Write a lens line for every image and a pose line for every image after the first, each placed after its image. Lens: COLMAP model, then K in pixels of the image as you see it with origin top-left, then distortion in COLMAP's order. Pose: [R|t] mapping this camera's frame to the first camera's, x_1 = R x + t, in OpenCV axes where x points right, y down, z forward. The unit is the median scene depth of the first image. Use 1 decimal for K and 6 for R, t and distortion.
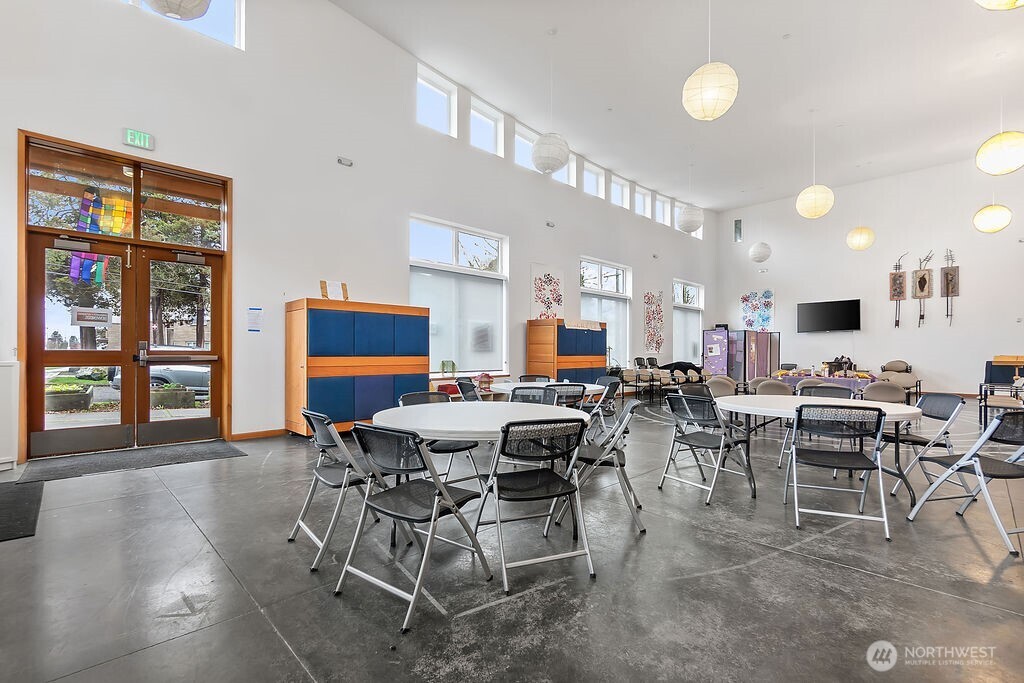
lens RADIAL K [[491.0, 0, 507.5], [0, 491.0, 355.7], [0, 0, 1]] dist [0.032561, 0.000265]
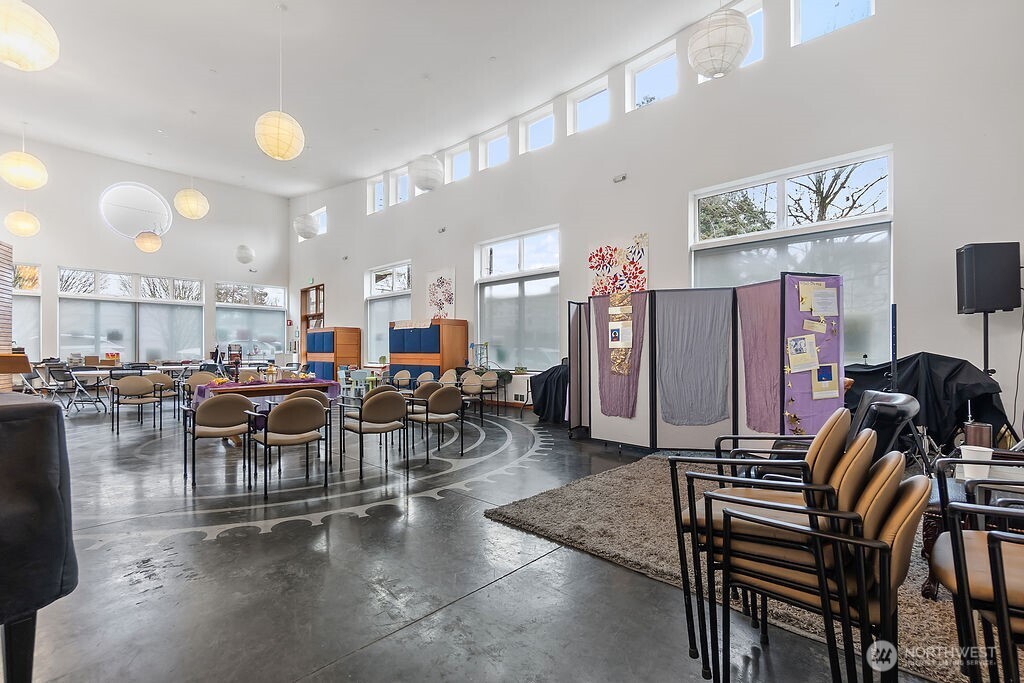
lens RADIAL K [[457.6, 0, 510.1], [0, 457.6, 342.8], [0, 0, 1]] dist [0.000767, 0.000394]
pose [[0.007646, -0.016868, -0.999828, 0.829251], [0.001967, 0.999856, -0.016853, -0.005078], [0.999969, -0.001838, 0.007678, 0.880703]]
